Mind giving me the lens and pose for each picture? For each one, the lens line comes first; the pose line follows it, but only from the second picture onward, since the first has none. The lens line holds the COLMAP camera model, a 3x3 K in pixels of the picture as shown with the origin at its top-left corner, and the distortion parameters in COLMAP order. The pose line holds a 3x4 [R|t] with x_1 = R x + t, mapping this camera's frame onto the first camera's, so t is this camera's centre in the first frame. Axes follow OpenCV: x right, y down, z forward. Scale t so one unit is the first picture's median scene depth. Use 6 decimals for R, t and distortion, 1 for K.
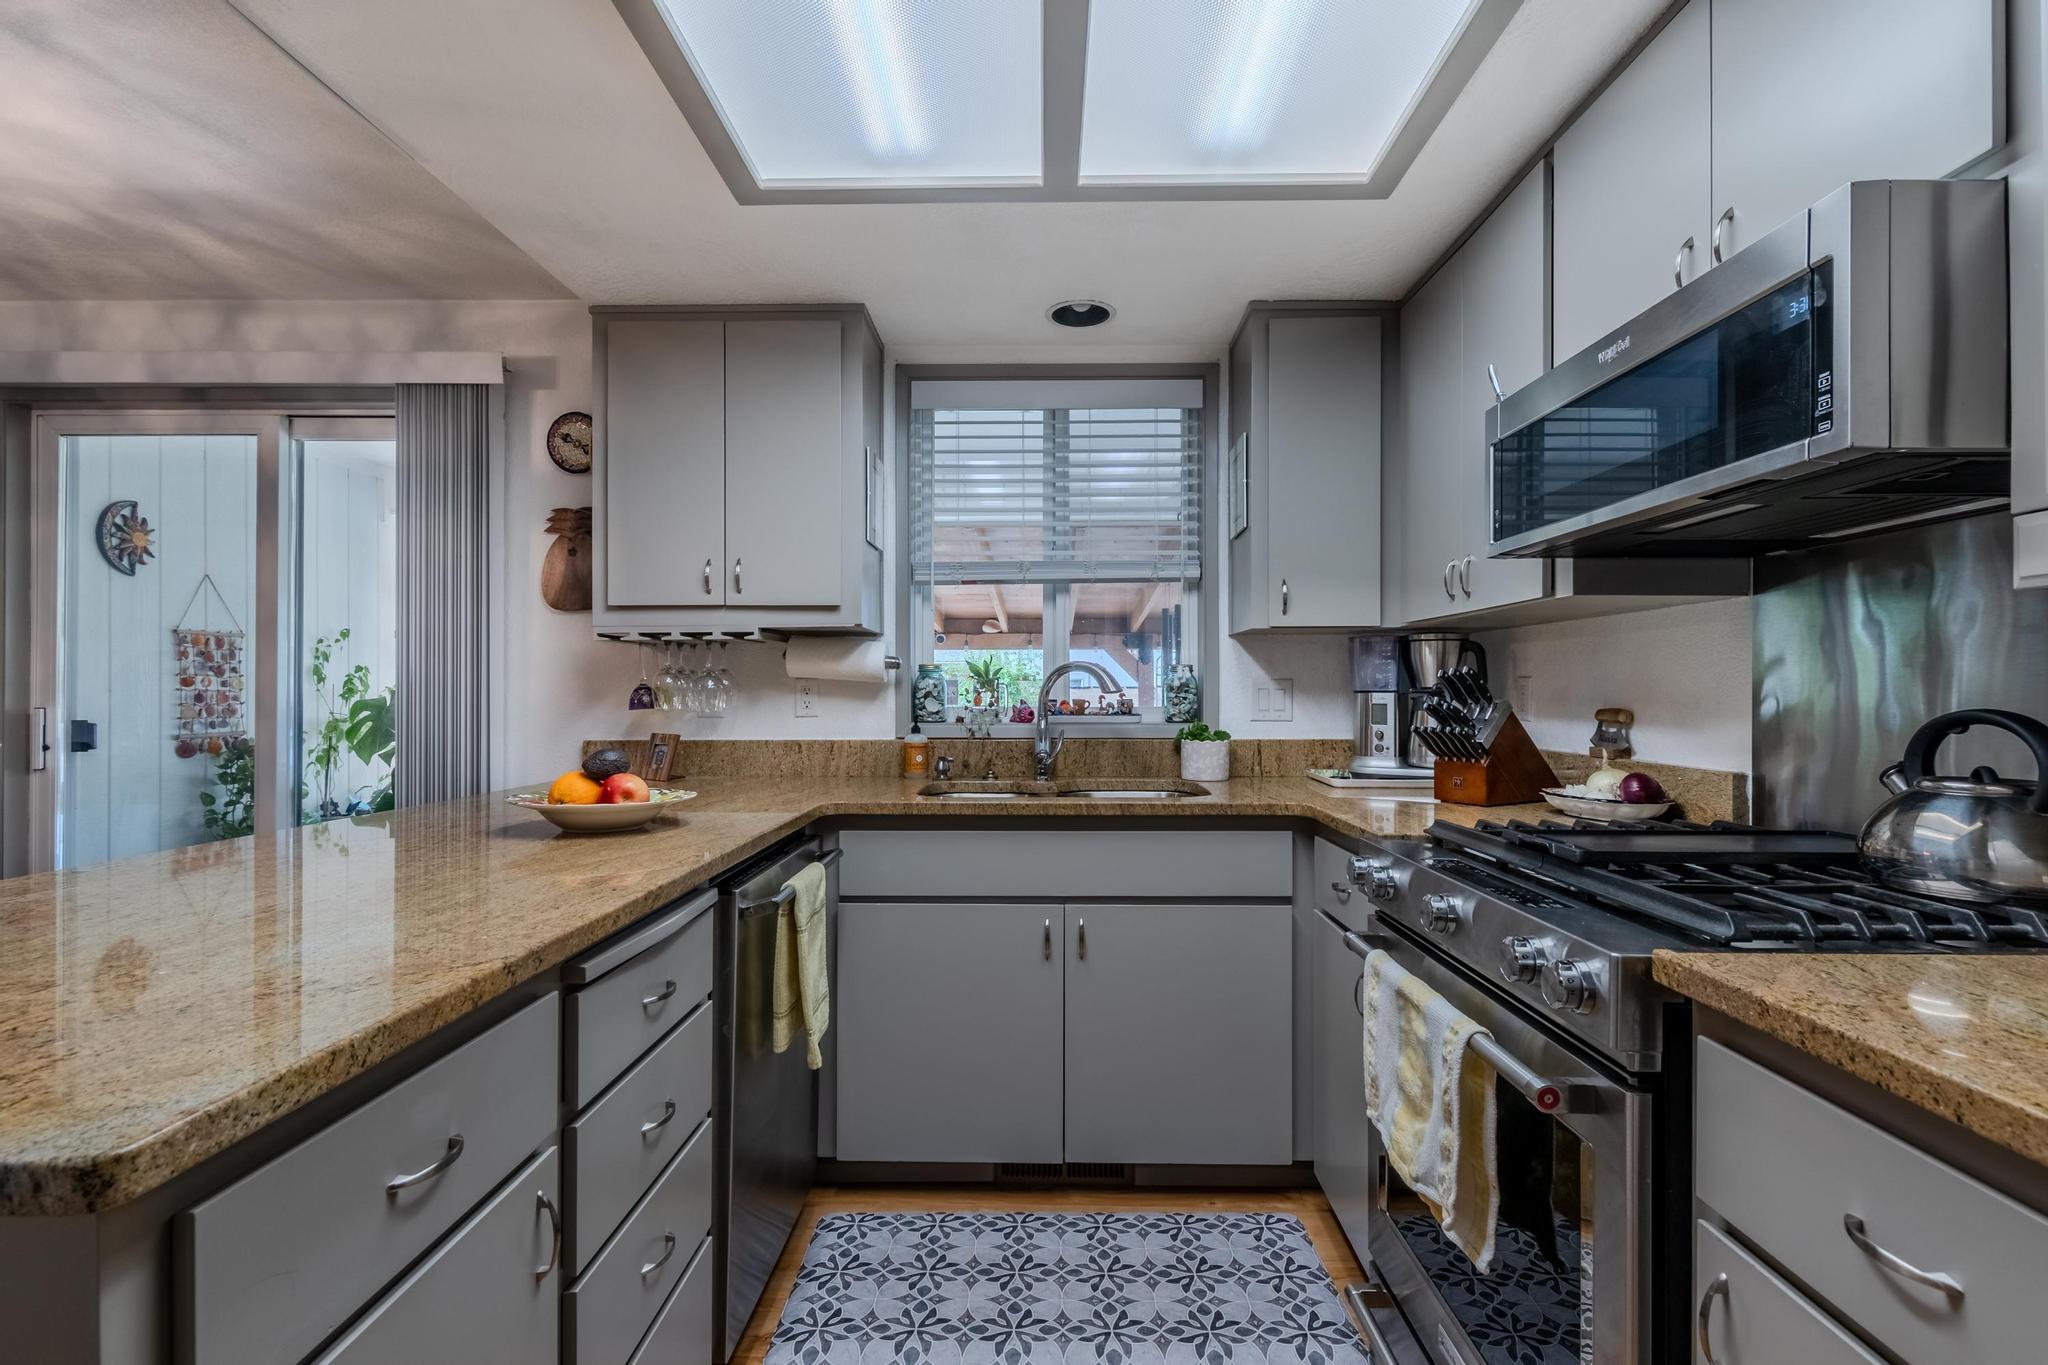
lens RADIAL K [[963.1, 0, 1025.9], [0, 963.1, 687.2], [0, 0, 1]] dist [0.003059, -0.000312]
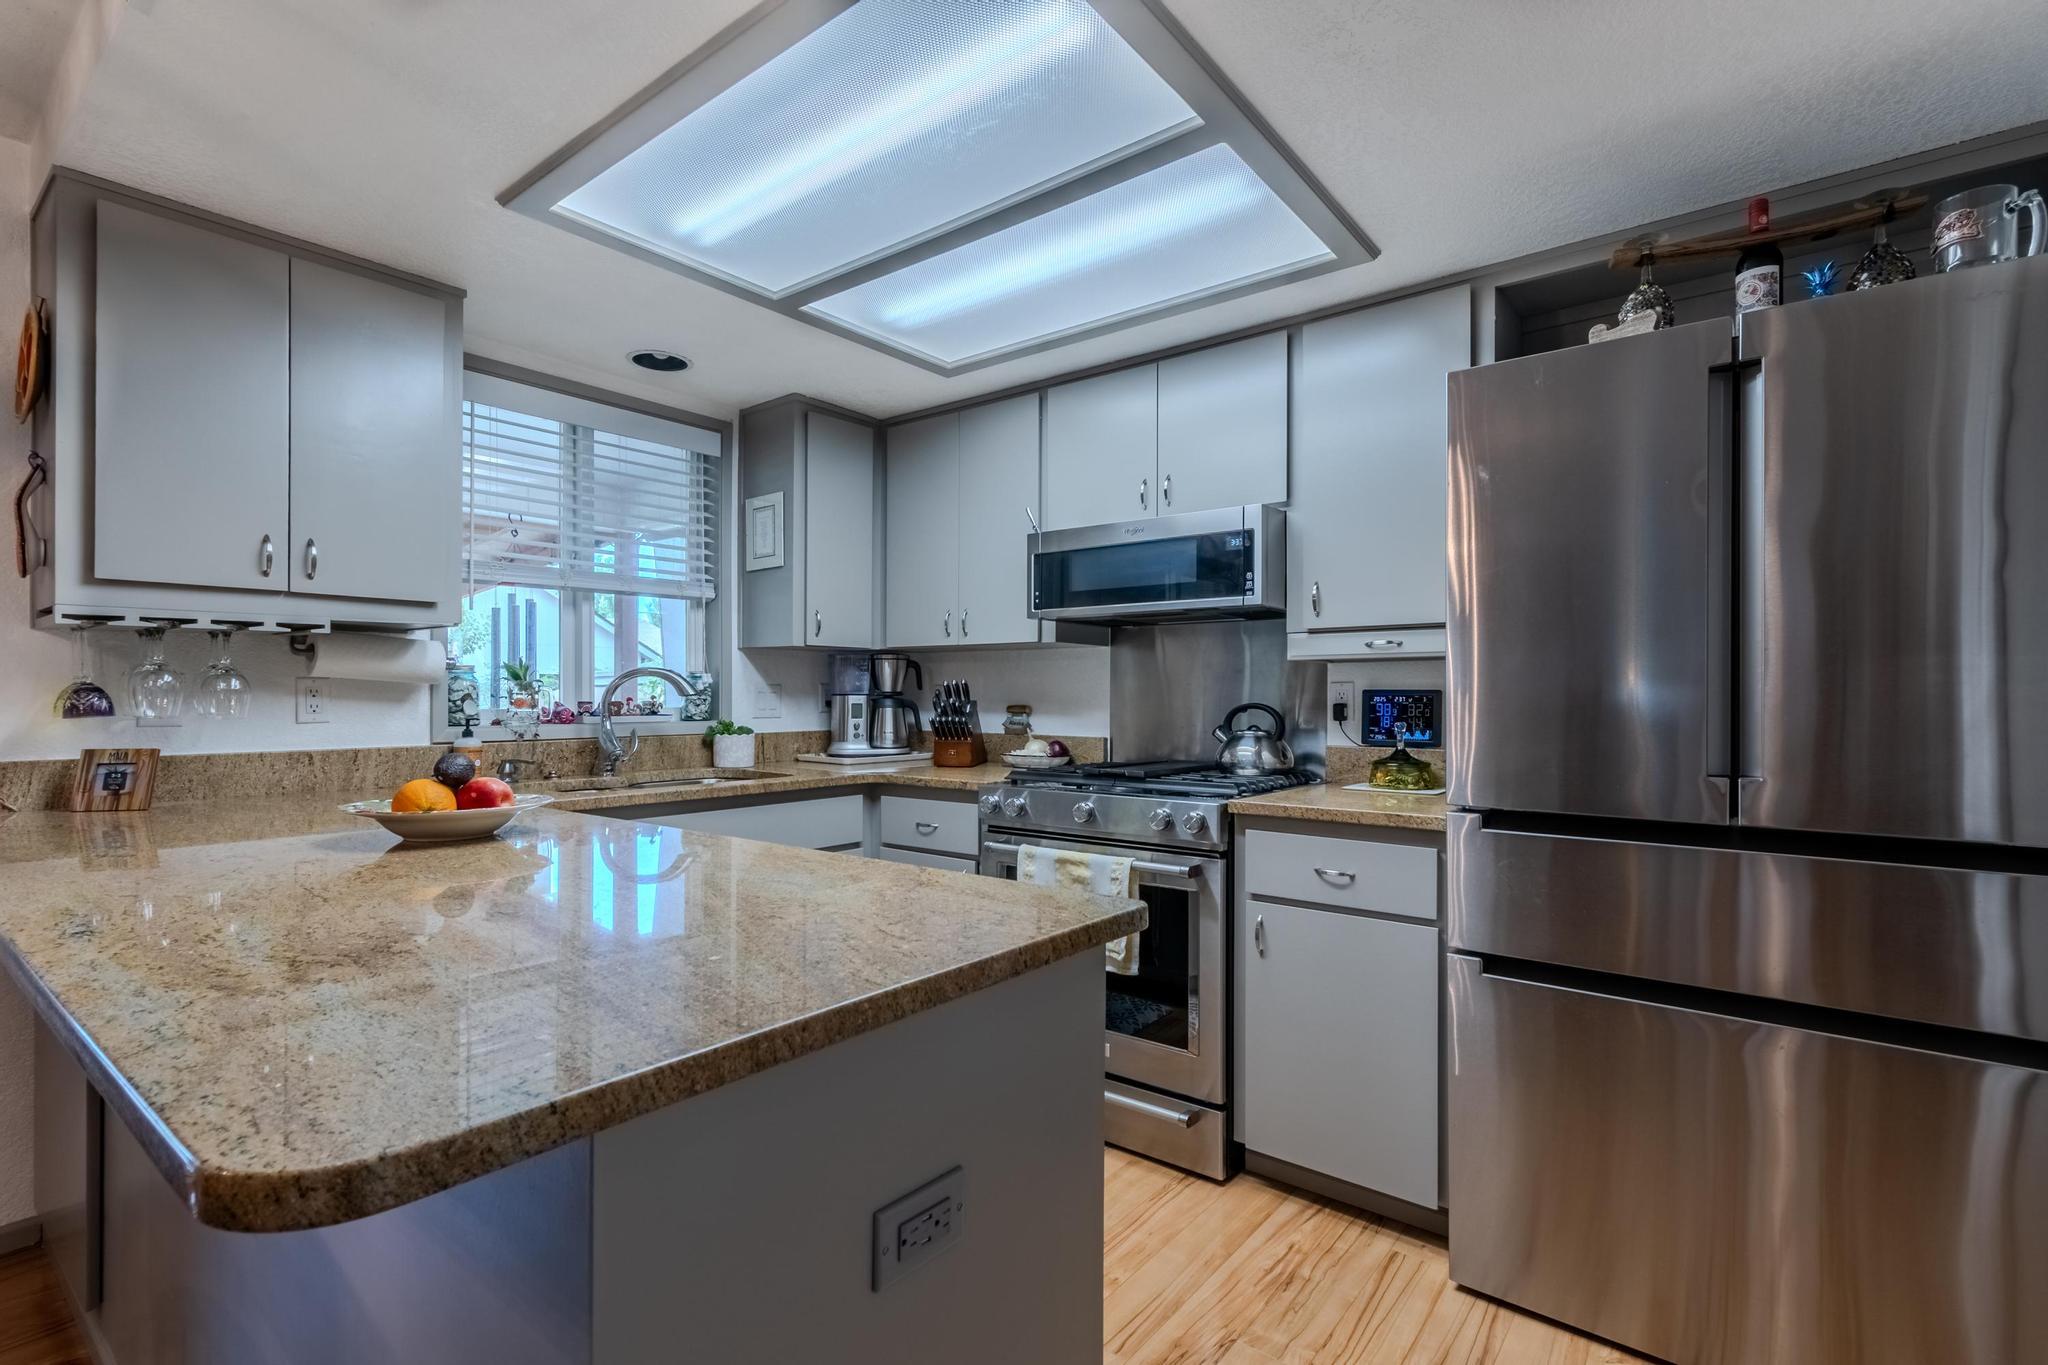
lens RADIAL K [[947.2, 0, 1035.6], [0, 947.2, 693.5], [0, 0, 1]] dist [0.002648, 0.000023]
pose [[0.600686, 0.002566, 0.799481, -0.575166], [-0.006416, 0.999978, 0.001611, -0.001232], [-0.799459, -0.006098, 0.600689, -0.024338]]
